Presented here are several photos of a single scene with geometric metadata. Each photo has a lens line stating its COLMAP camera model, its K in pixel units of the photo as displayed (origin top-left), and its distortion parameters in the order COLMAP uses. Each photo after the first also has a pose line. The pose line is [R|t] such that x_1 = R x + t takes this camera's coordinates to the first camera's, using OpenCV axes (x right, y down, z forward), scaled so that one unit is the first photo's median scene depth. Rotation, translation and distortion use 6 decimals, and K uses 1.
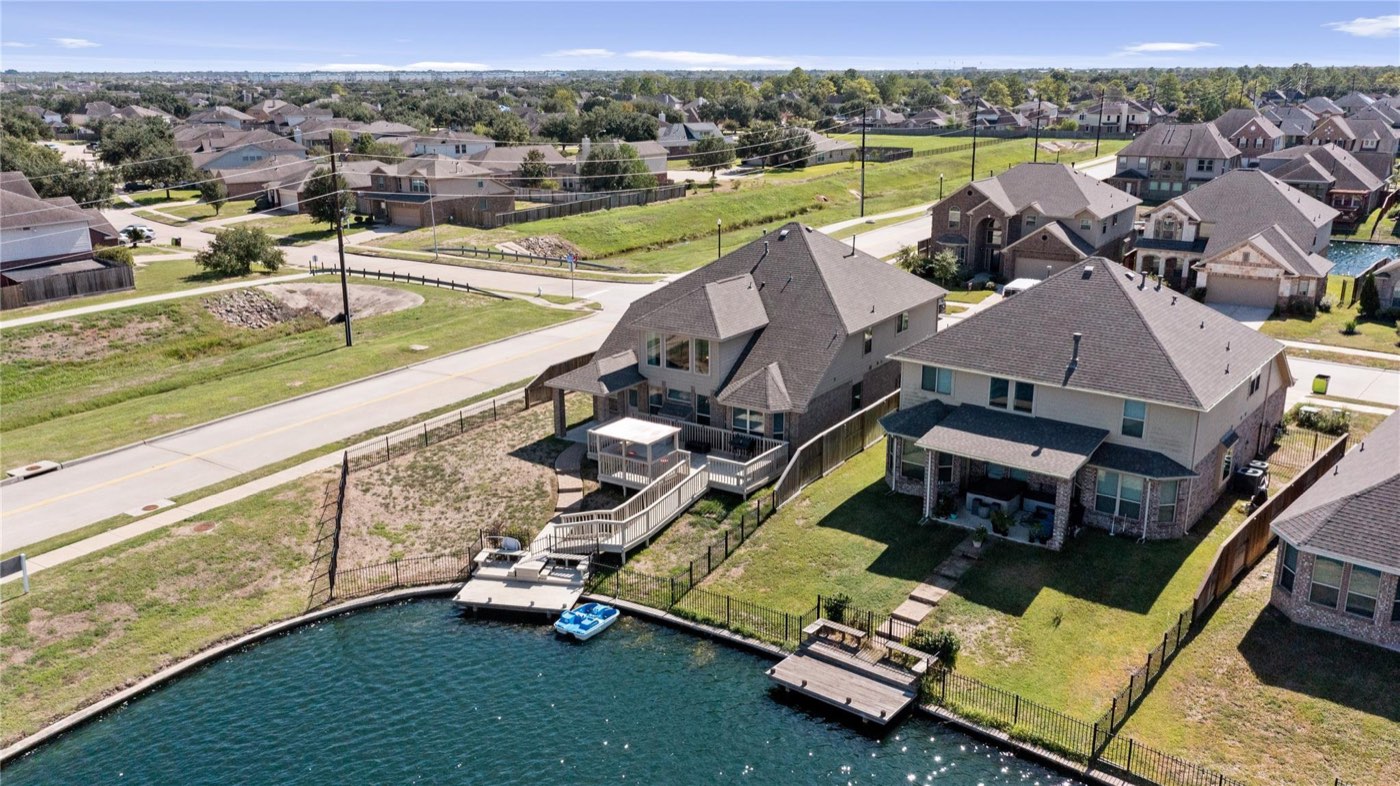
lens RADIAL K [[1153.3, 0, 701.5], [0, 1153.3, 392.3], [0, 0, 1]] dist [0.013421, 0.005363]
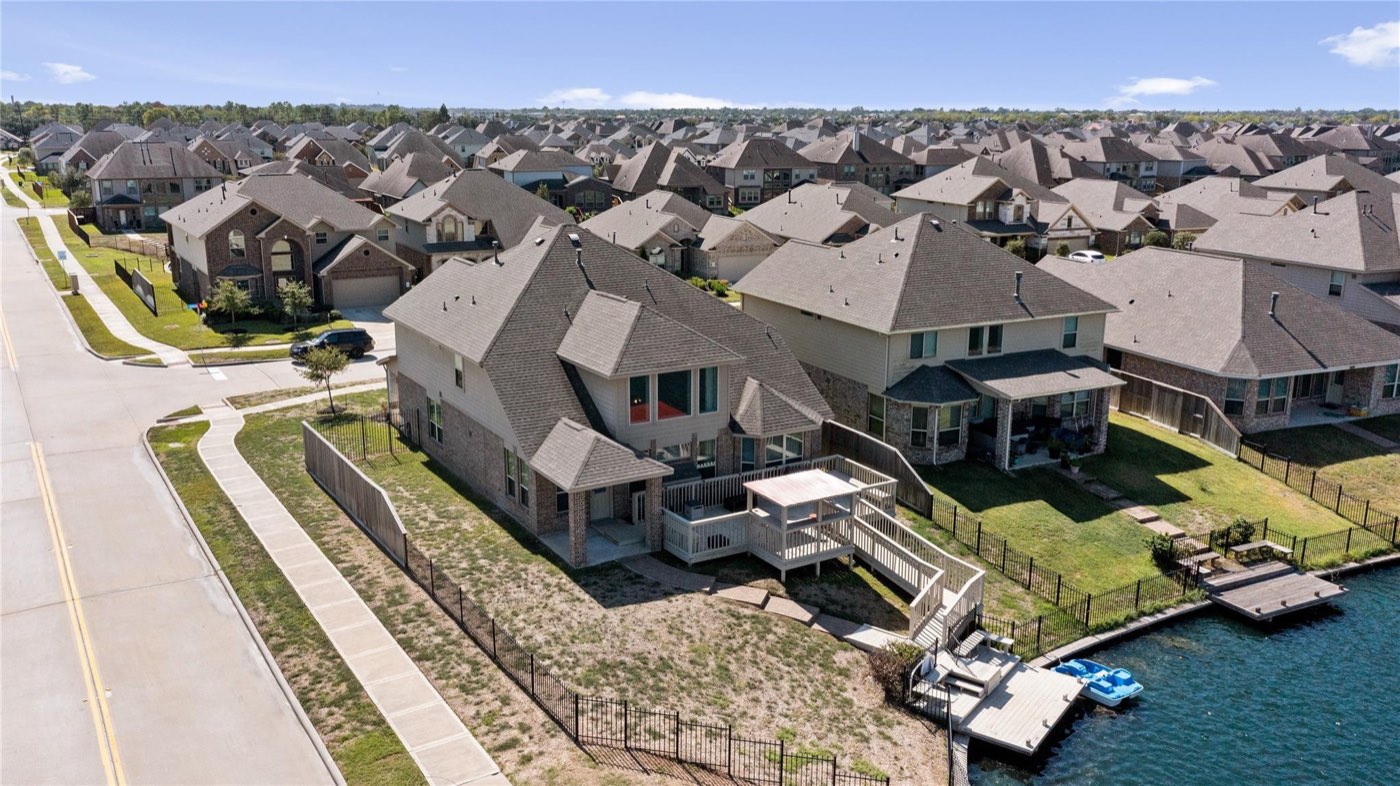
lens RADIAL K [[1153.3, 0, 701.9], [0, 1153.3, 393.3], [0, 0, 1]] dist [0.013421, 0.005363]
pose [[0.399634, -0.210546, 0.892167, -0.852401], [0.241380, 0.963087, 0.119160, -0.150841], [-0.884324, 0.167731, 0.435704, 0.831680]]
